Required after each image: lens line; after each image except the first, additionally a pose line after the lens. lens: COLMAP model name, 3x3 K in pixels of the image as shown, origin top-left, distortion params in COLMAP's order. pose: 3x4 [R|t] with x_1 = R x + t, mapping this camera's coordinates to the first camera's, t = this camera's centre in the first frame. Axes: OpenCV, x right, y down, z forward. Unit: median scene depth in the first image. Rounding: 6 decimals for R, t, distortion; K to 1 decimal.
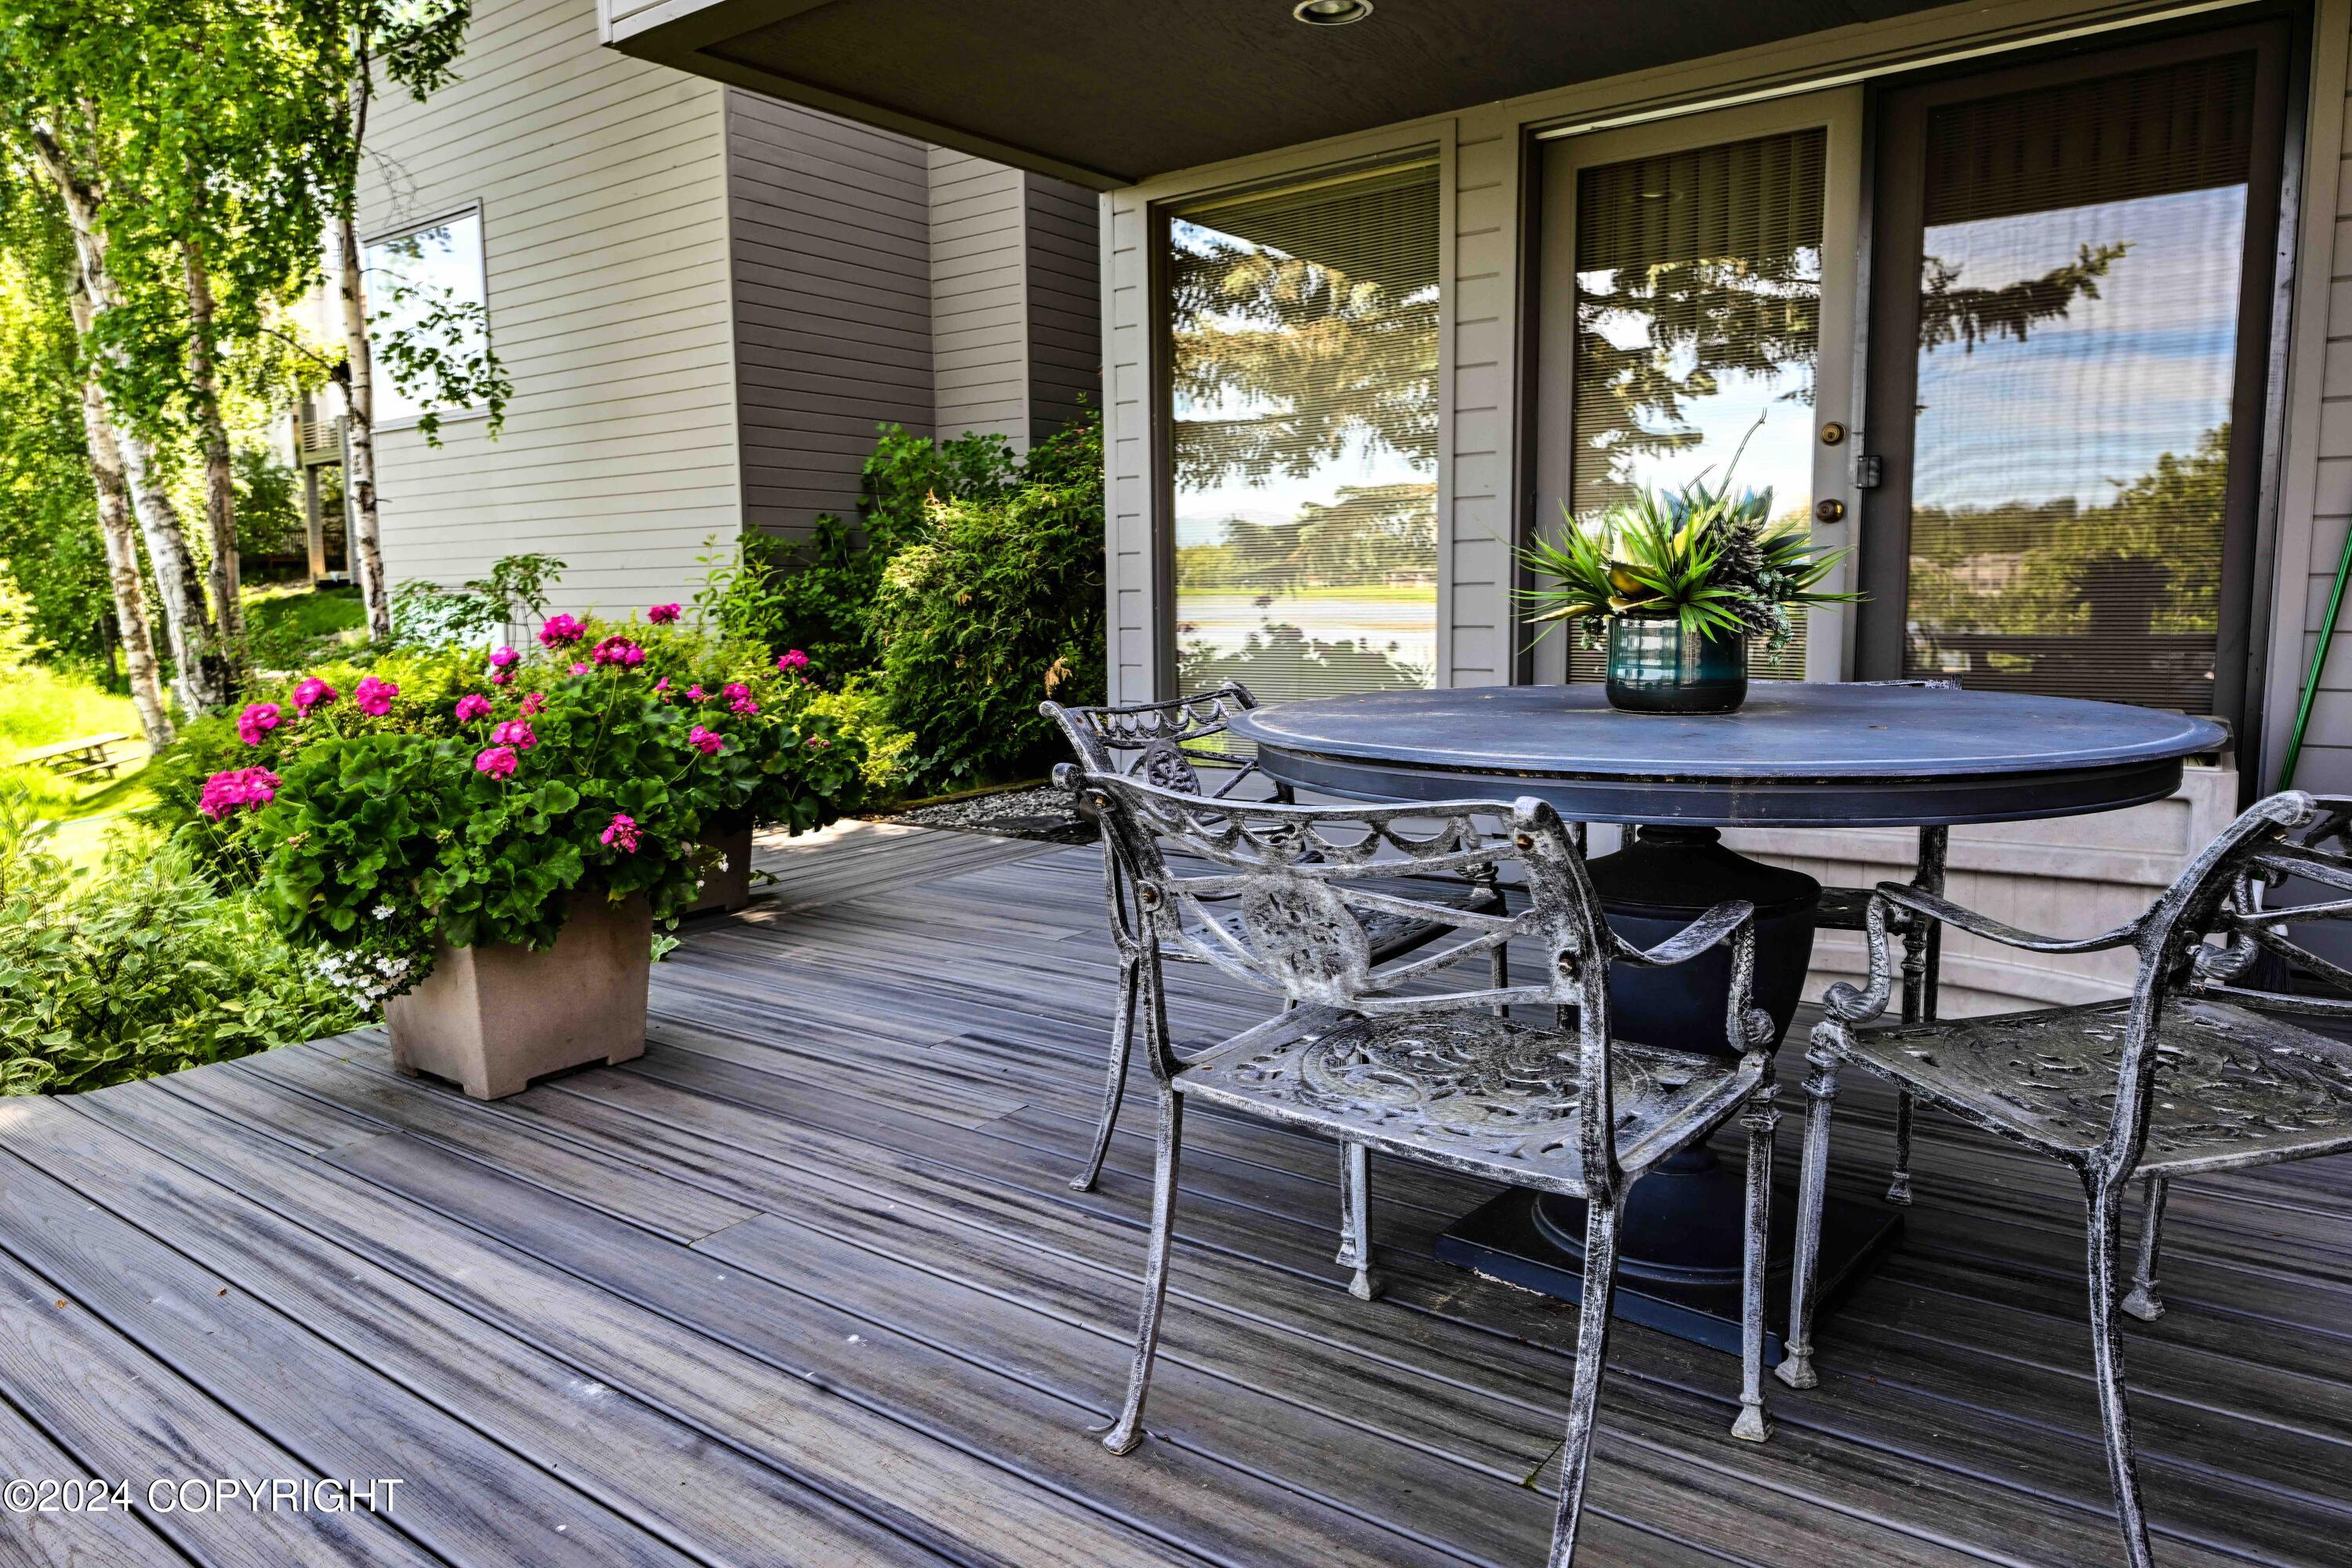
lens RADIAL K [[1572.9, 0, 1176.0], [0, 1572.9, 784.0], [0, 0, 1]] dist [0.001643, 0.000419]
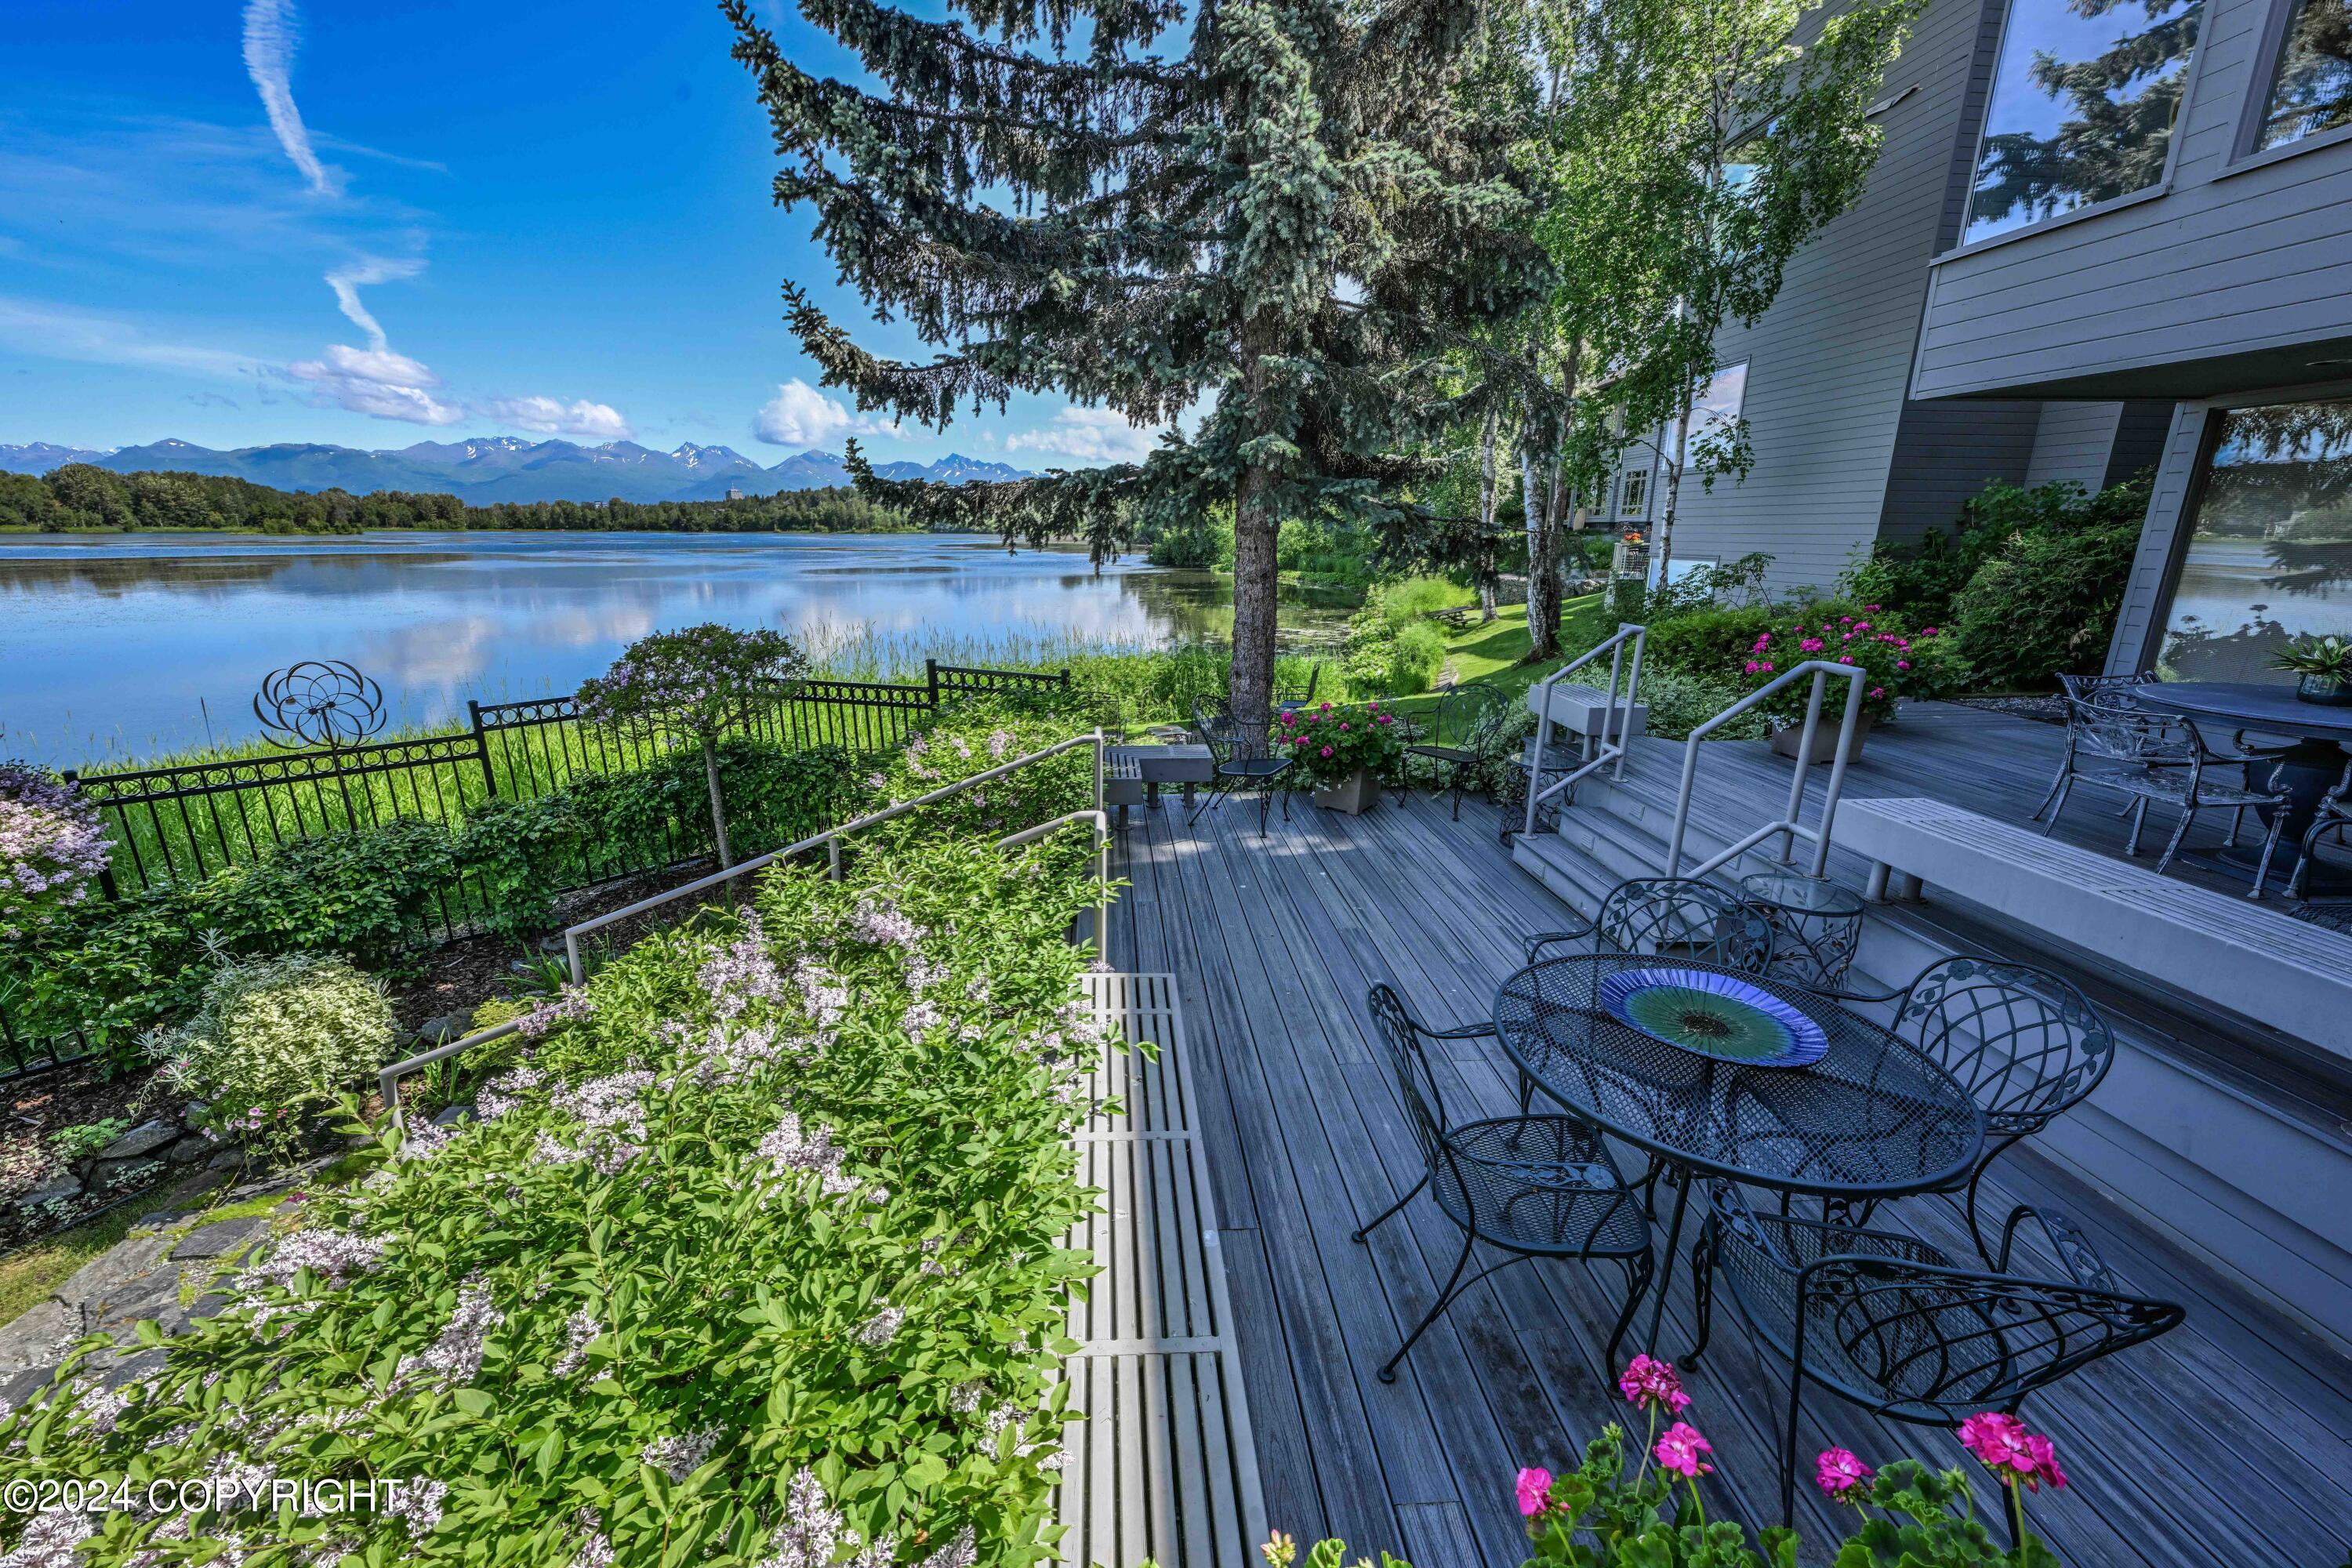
lens RADIAL K [[915.3, 0, 1167.3], [0, 915.3, 775.5], [0, 0, 1]] dist [-0.000665, -0.000078]
pose [[0.649920, 0.210249, -0.730342, 0.045305], [-0.103193, 0.976486, 0.189279, -0.003606], [0.752964, -0.047650, 0.656334, -0.510712]]
